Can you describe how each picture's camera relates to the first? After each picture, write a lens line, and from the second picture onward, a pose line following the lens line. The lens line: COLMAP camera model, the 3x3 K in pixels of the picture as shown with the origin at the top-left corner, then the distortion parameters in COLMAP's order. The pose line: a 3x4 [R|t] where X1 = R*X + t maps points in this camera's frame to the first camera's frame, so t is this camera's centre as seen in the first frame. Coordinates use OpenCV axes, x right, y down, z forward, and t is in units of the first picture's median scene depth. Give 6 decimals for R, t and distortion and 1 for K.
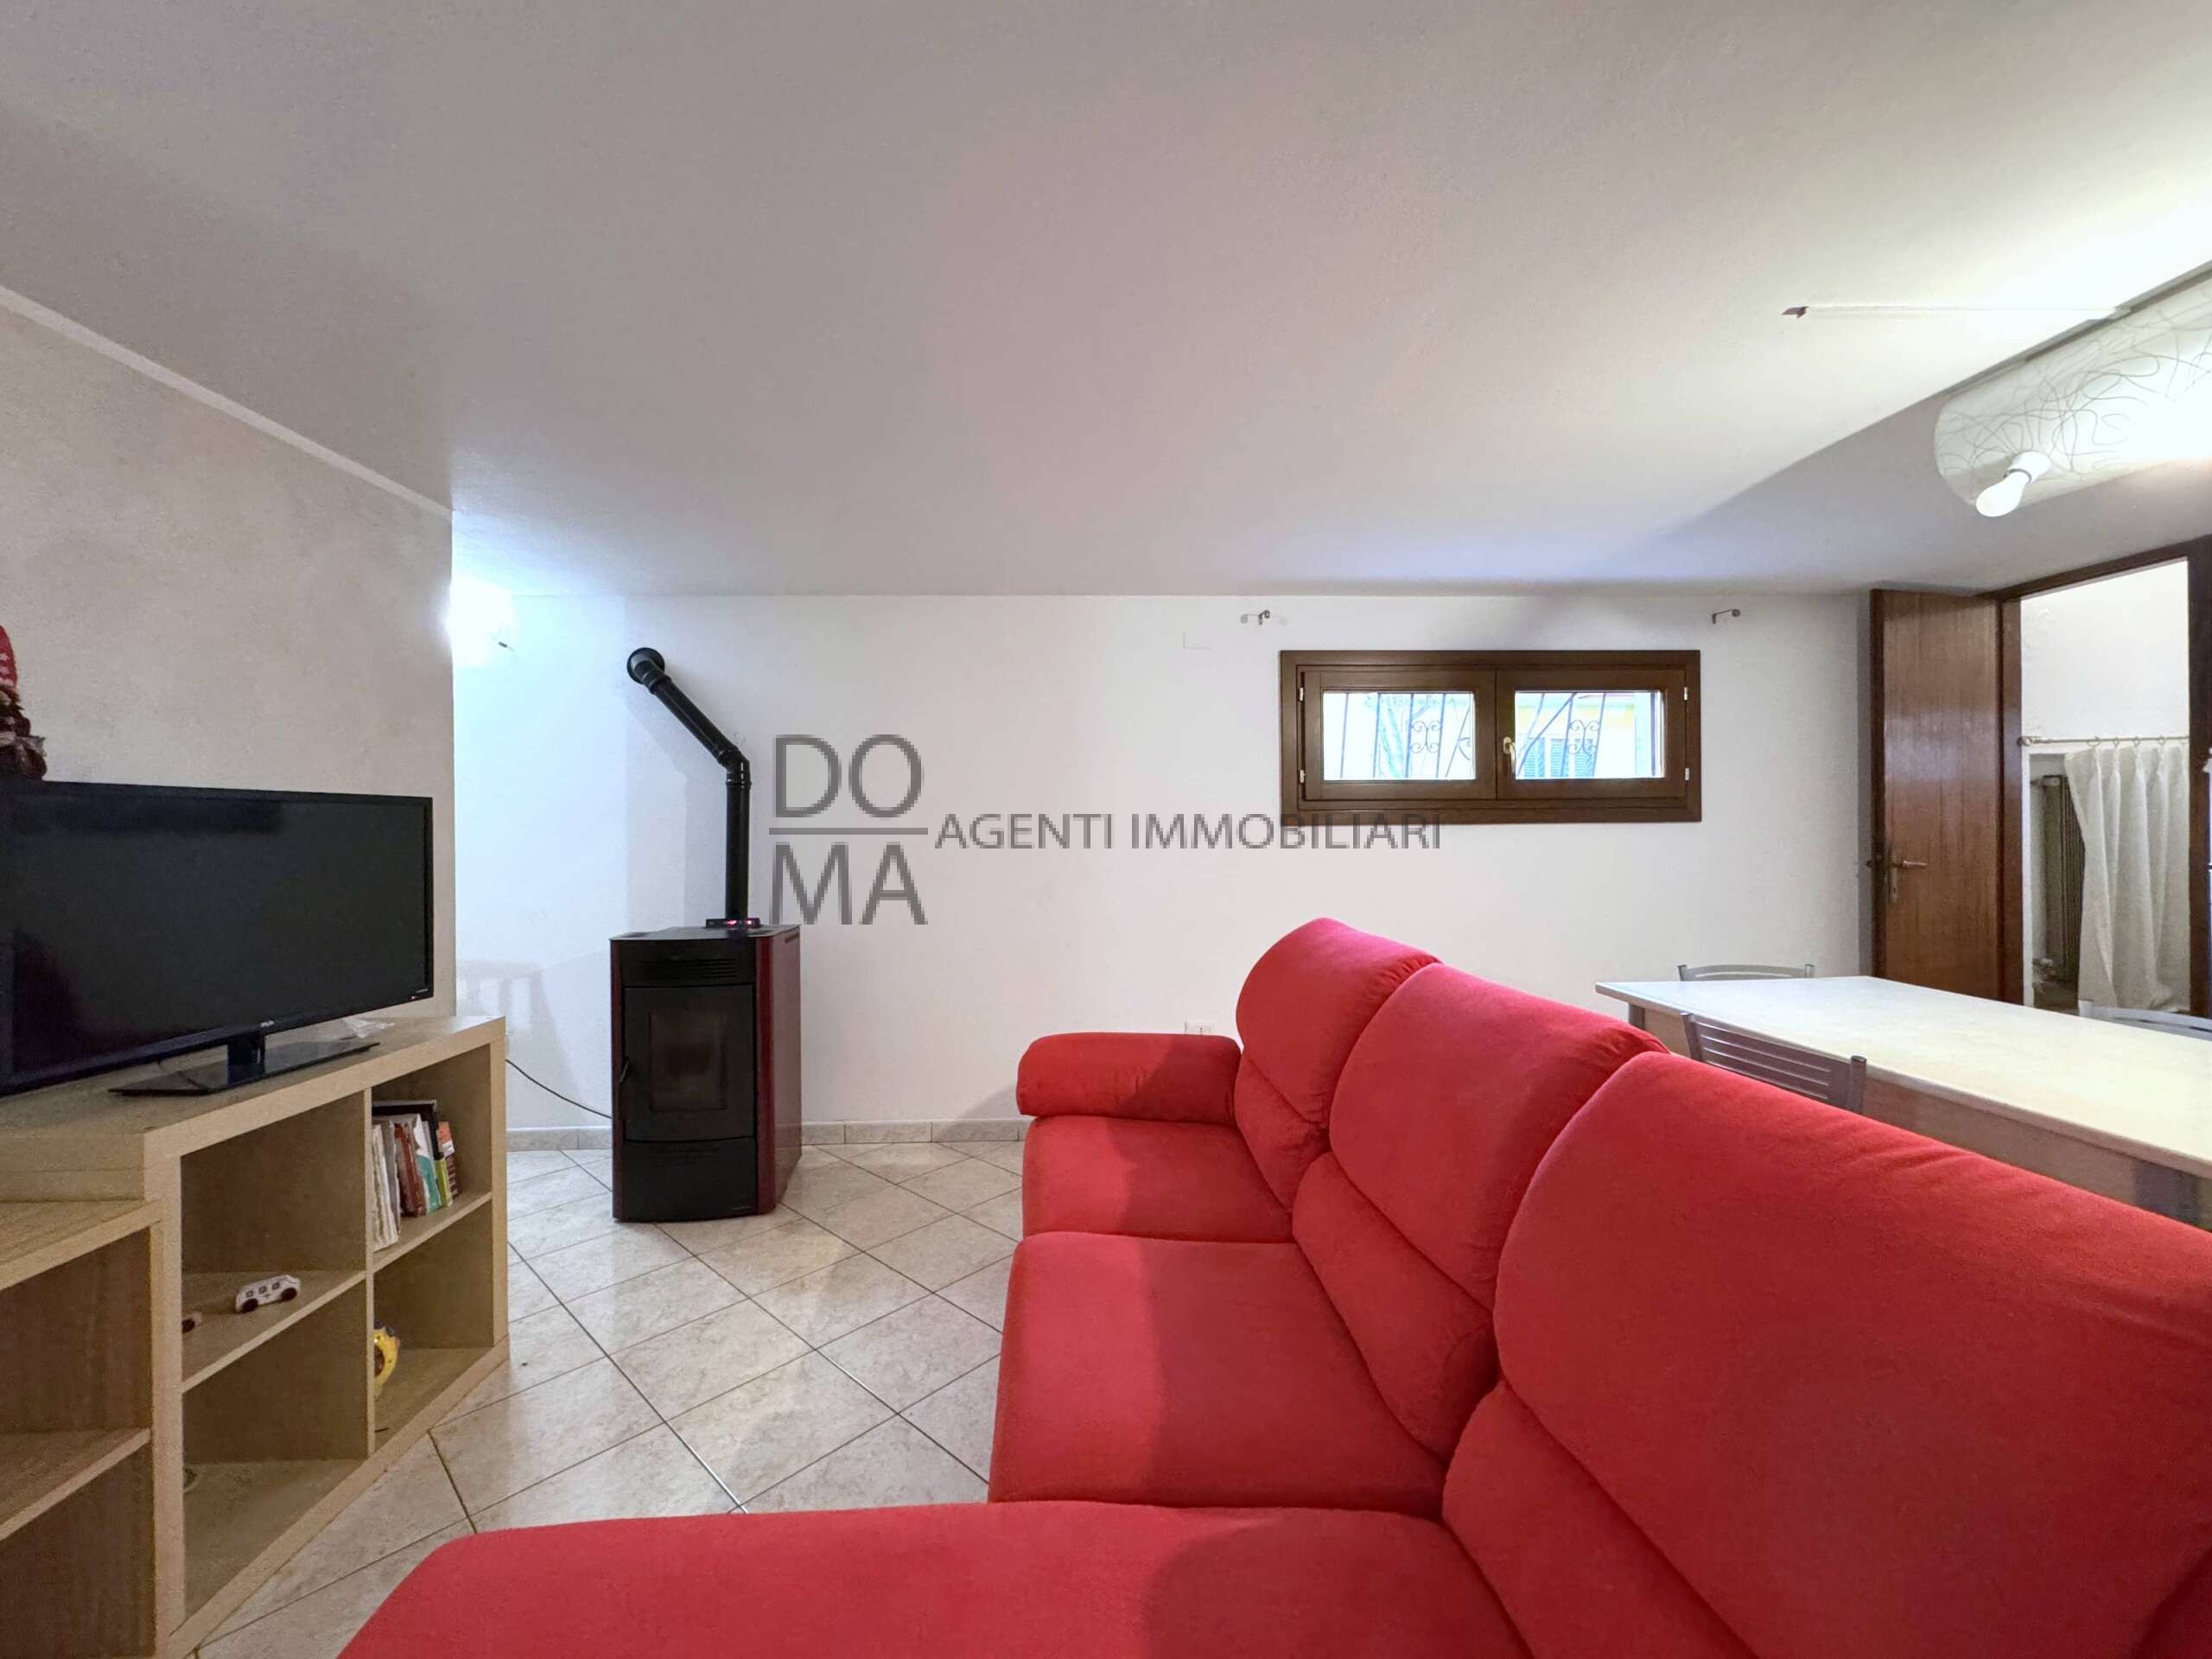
lens RADIAL K [[878.5, 0, 1104.7], [0, 878.5, 826.9], [0, 0, 1]] dist [-0.000269, 0.000588]
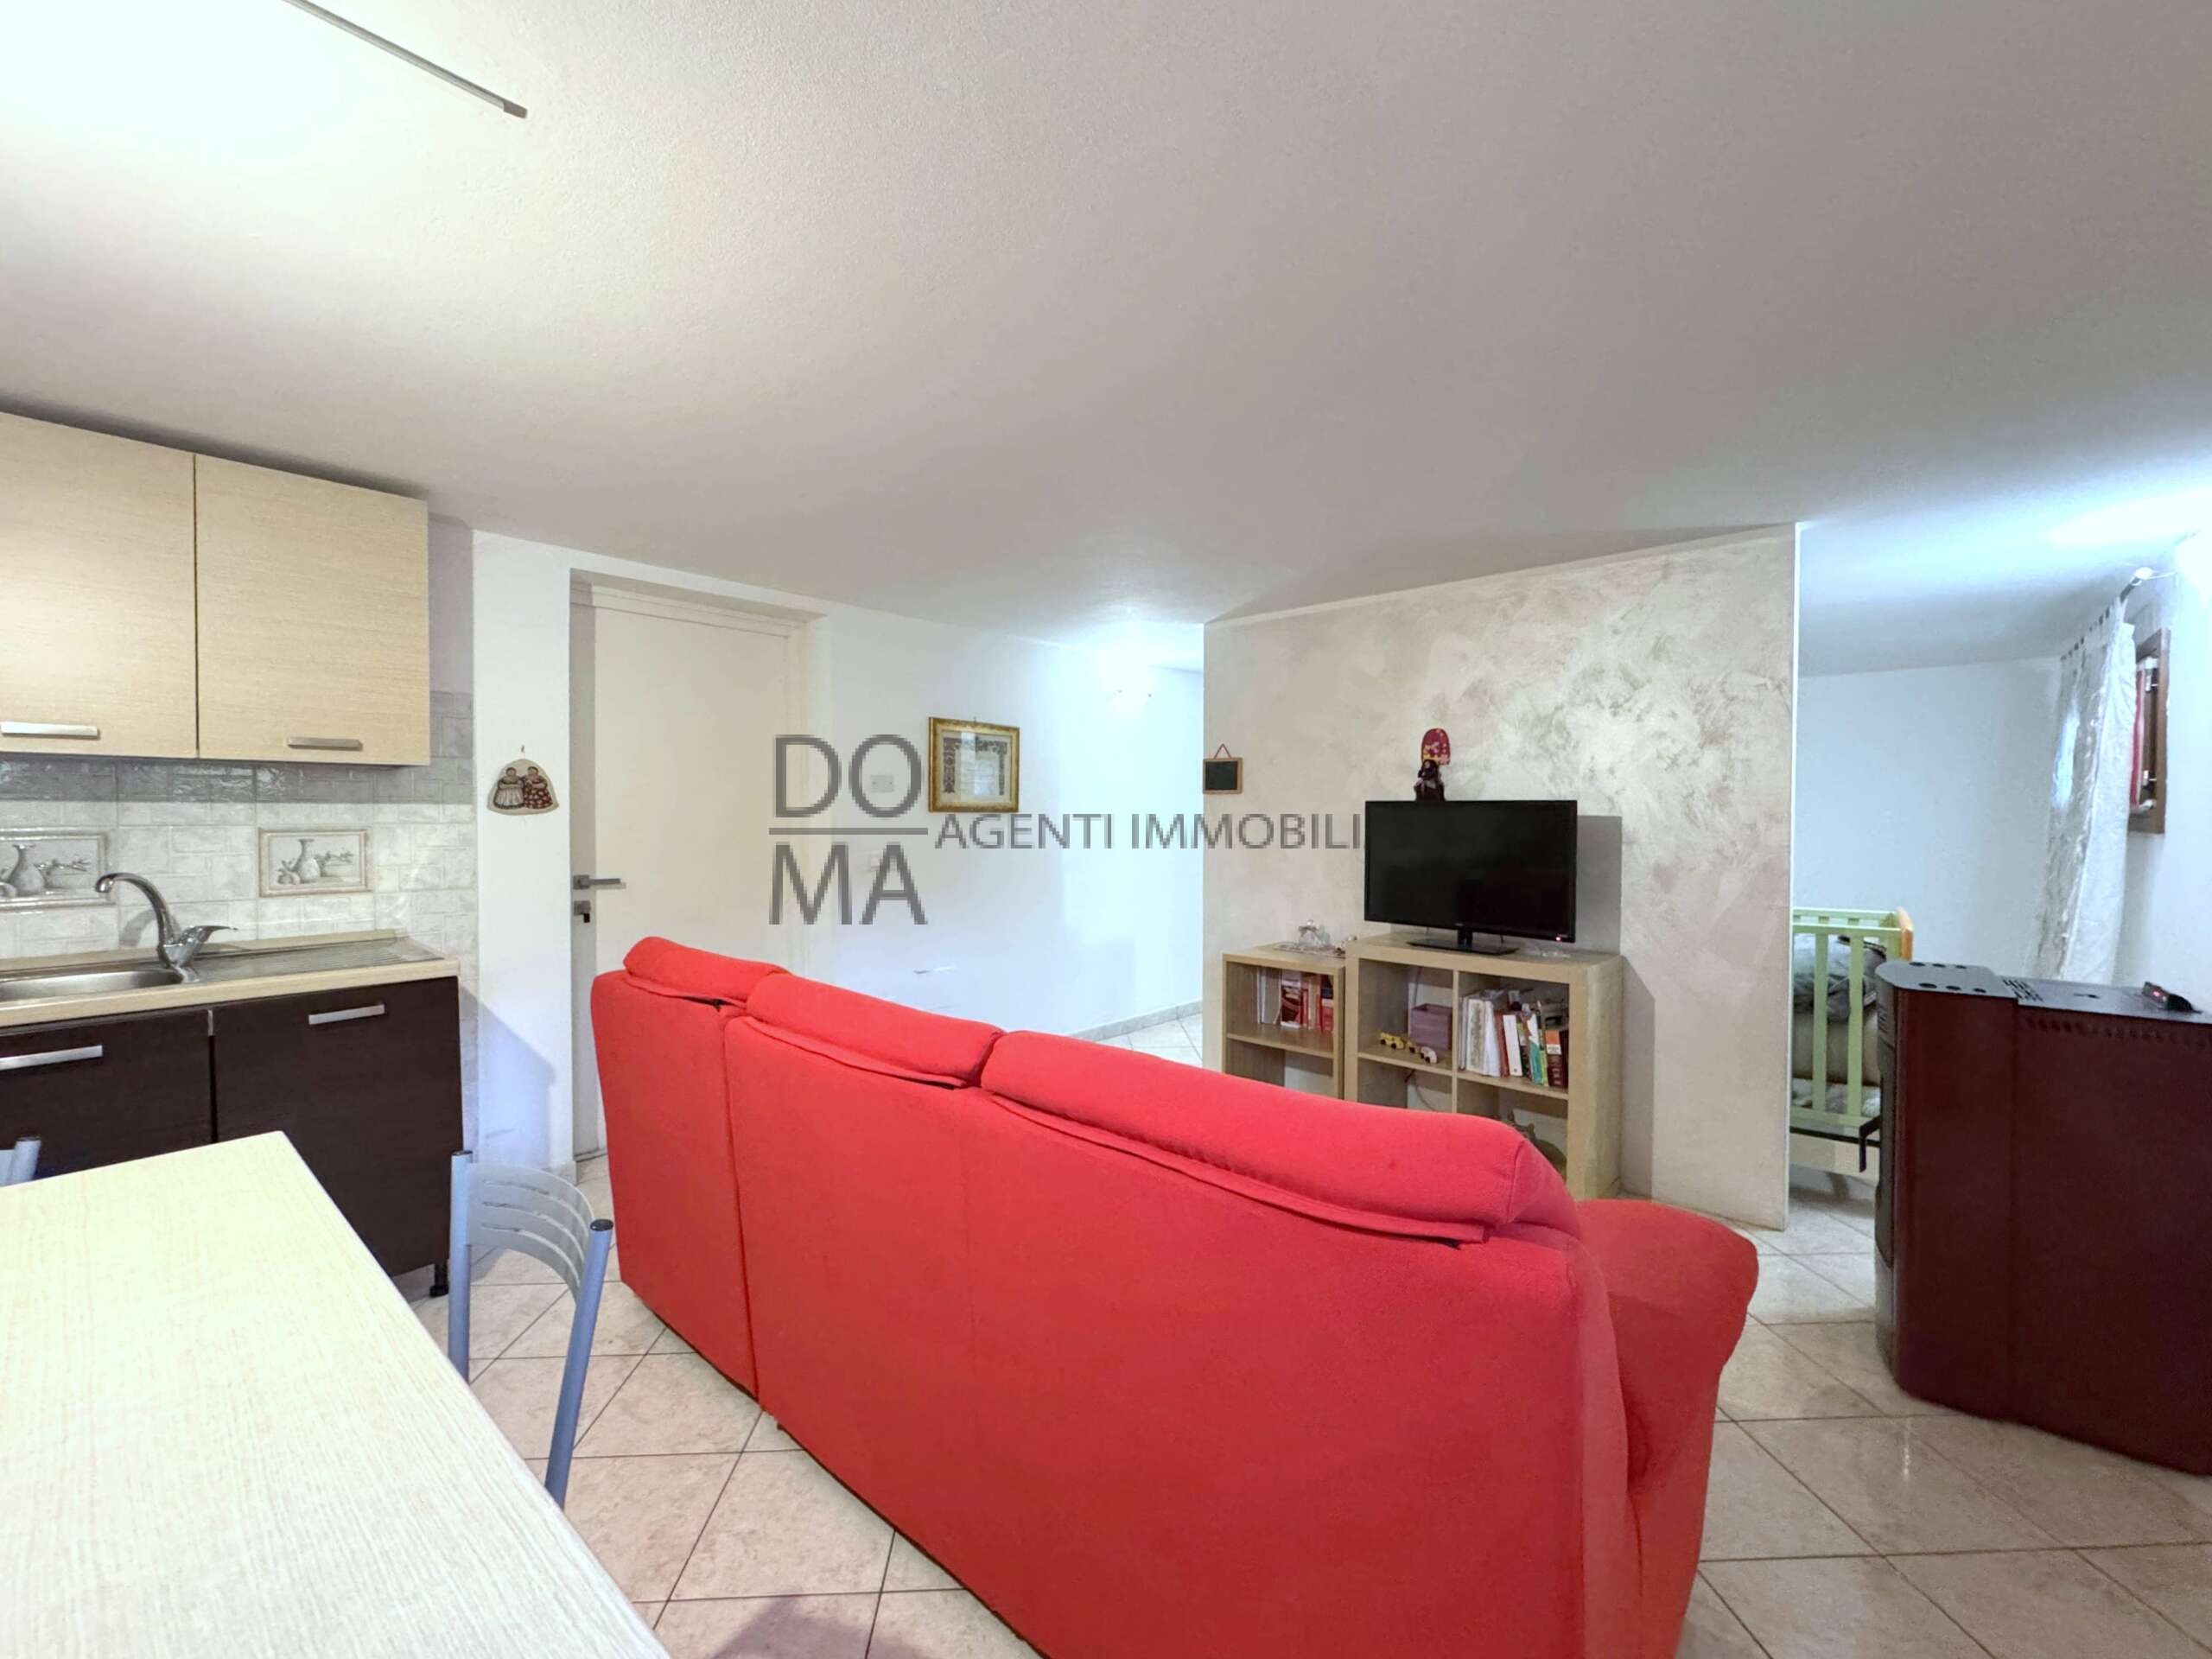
lens RADIAL K [[878.5, 0, 1104.7], [0, 878.5, 826.9], [0, 0, 1]] dist [-0.000269, 0.000588]
pose [[-0.700351, 0.018843, -0.713549, 0.416717], [0.002871, 0.999718, 0.023582, -0.016467], [0.713792, 0.014468, -0.700208, 0.790609]]
